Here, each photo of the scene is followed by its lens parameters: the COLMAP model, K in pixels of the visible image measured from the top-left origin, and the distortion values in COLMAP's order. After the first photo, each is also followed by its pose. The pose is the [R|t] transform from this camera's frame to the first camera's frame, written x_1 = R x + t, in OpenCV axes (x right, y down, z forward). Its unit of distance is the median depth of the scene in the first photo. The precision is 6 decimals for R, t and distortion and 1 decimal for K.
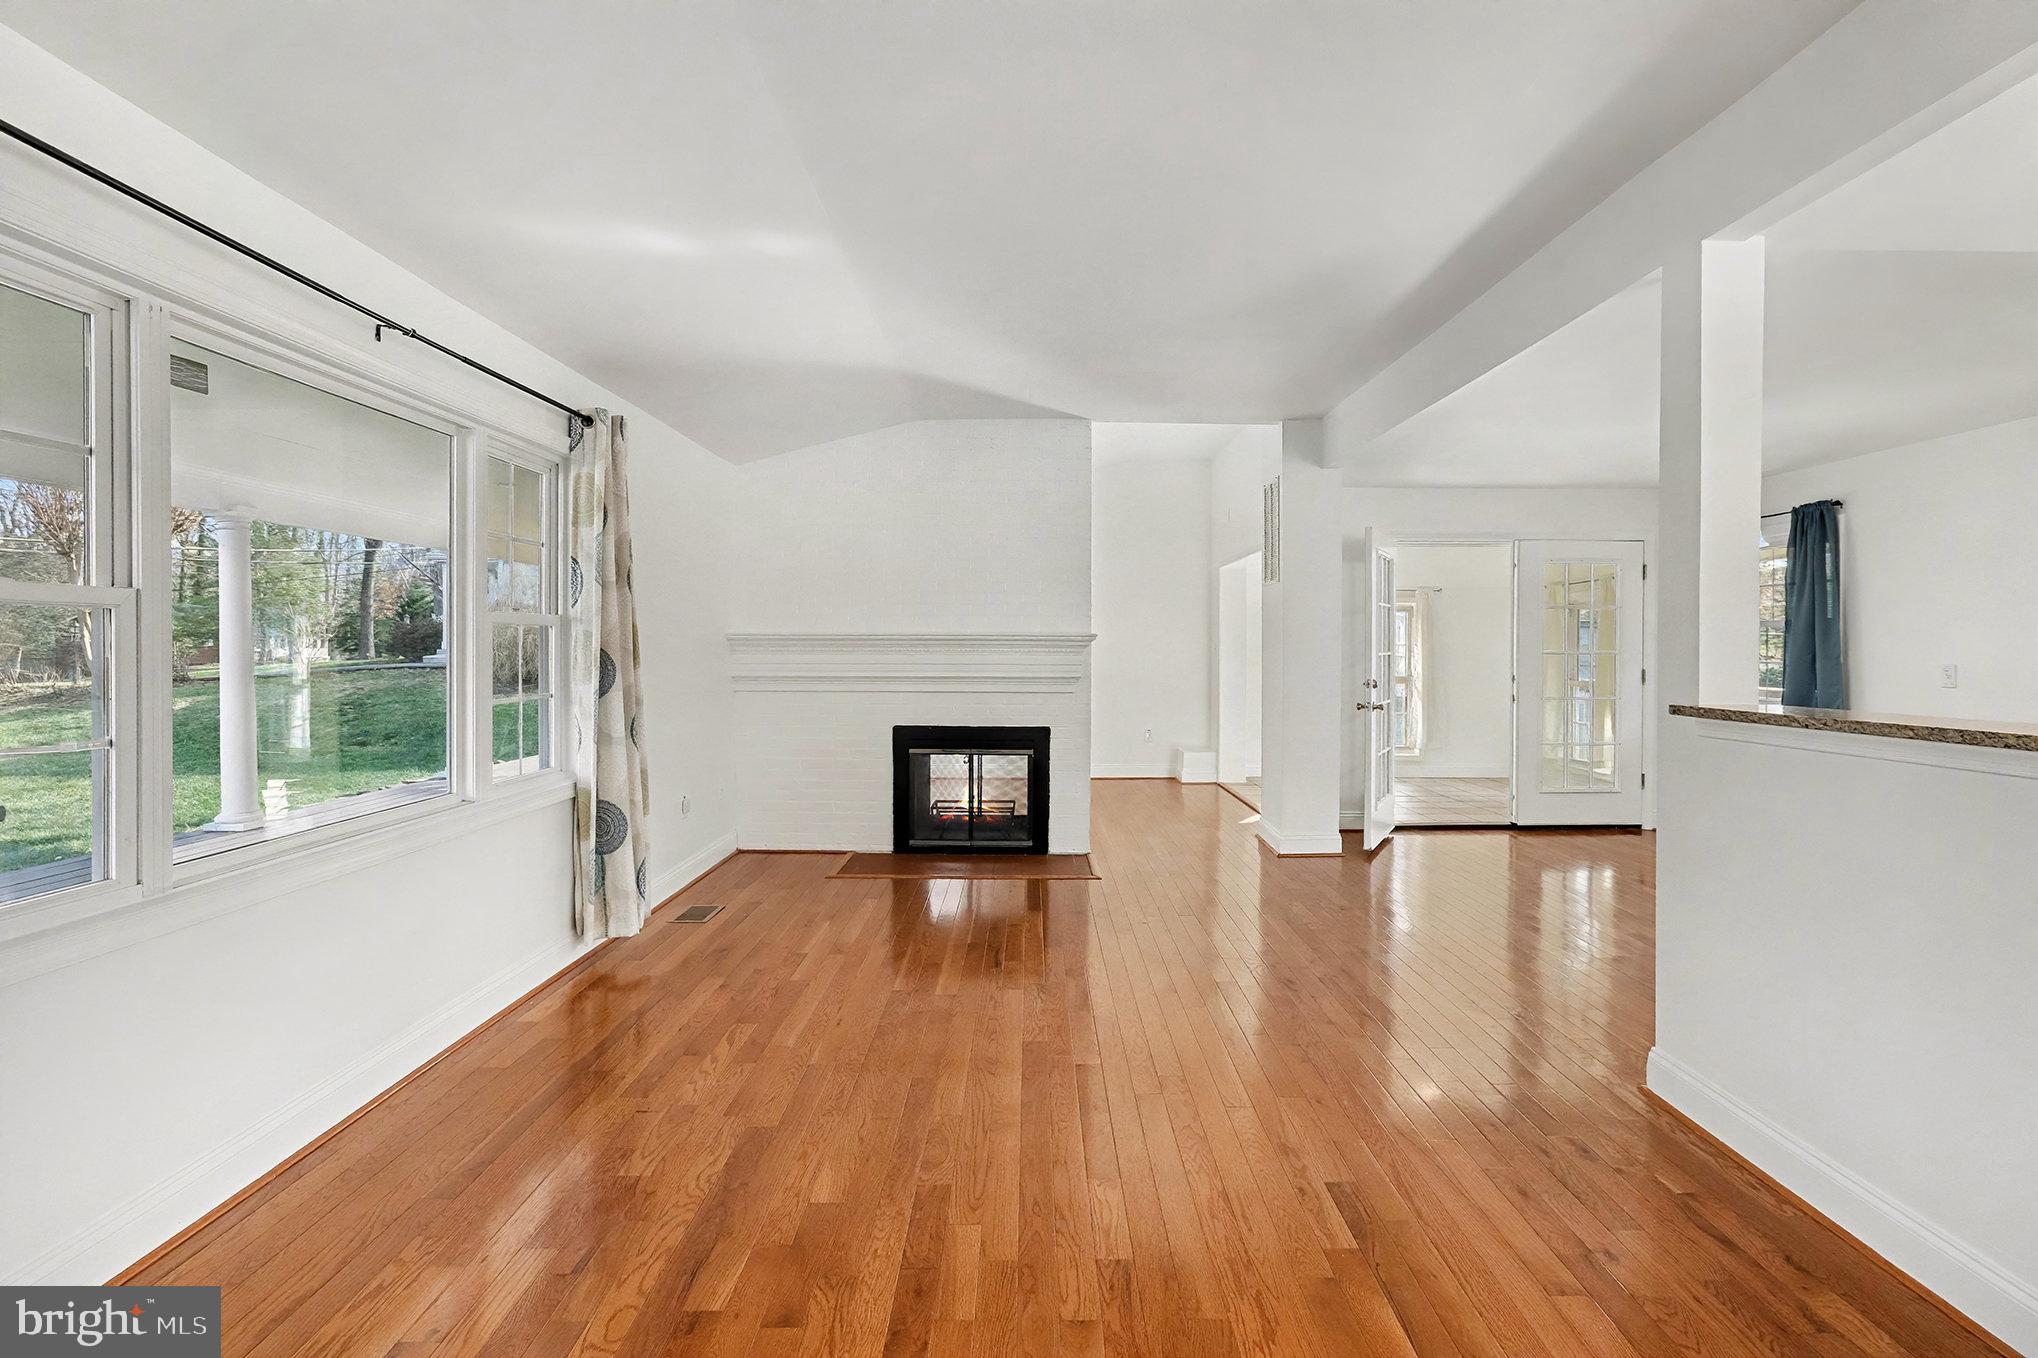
lens RADIAL K [[946.8, 0, 1023.9], [0, 946.8, 664.9], [0, 0, 1]] dist [-0.003544, -0.000457]
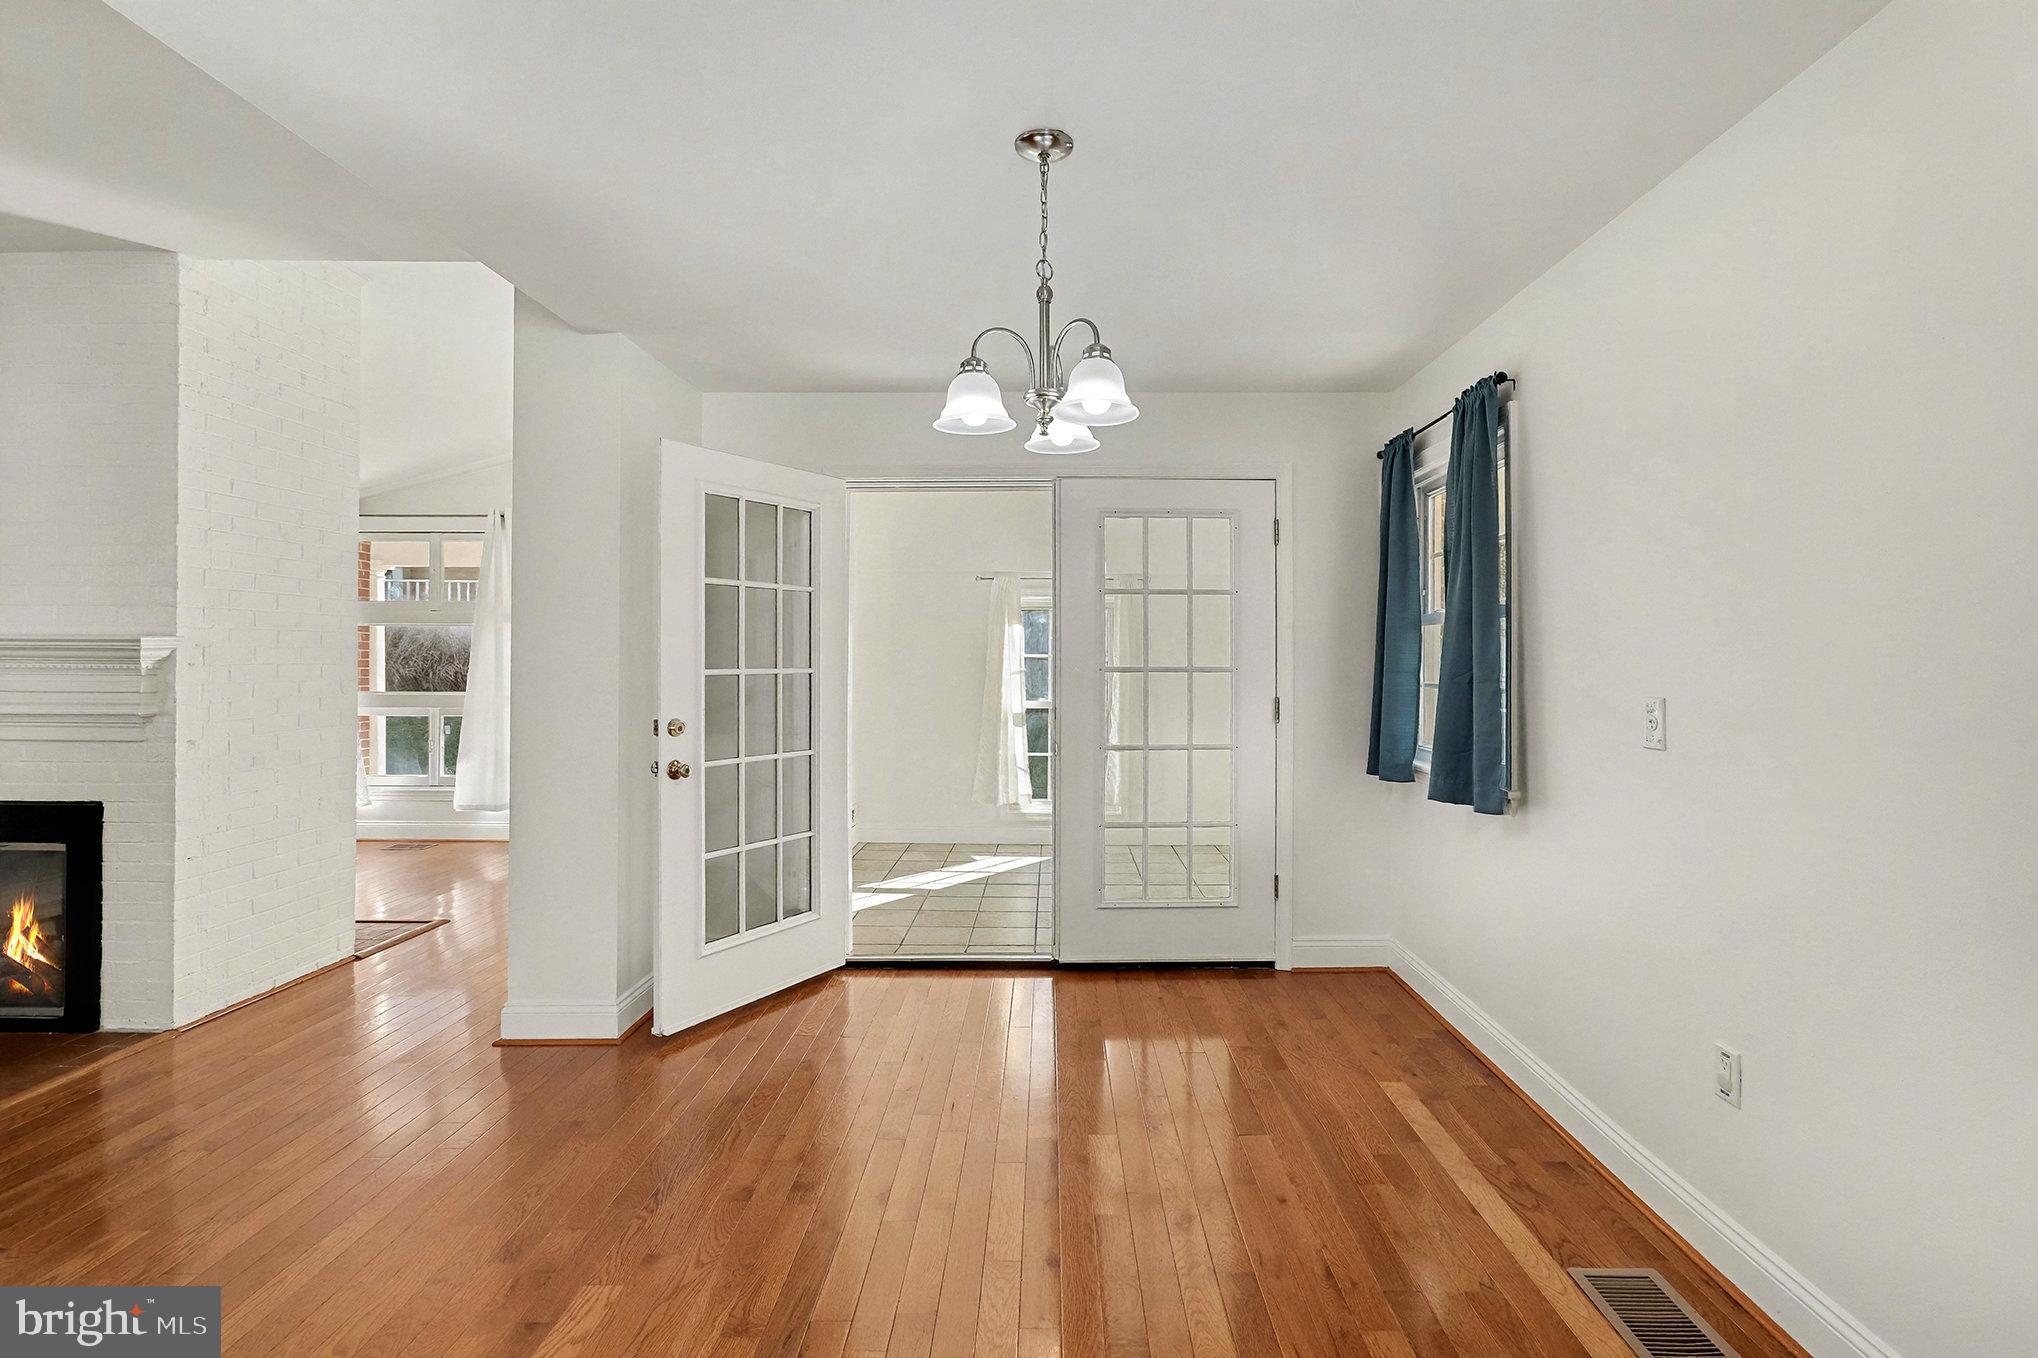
lens RADIAL K [[998.9, 0, 1023.5], [0, 998.9, 673.6], [0, 0, 1]] dist [-0.026707, -0.000641]
pose [[0.999885, -0.000517, -0.015156, 0.578308], [0.000472, 0.999996, -0.002946, -0.008920], [0.015157, 0.002939, 0.999881, 0.434042]]
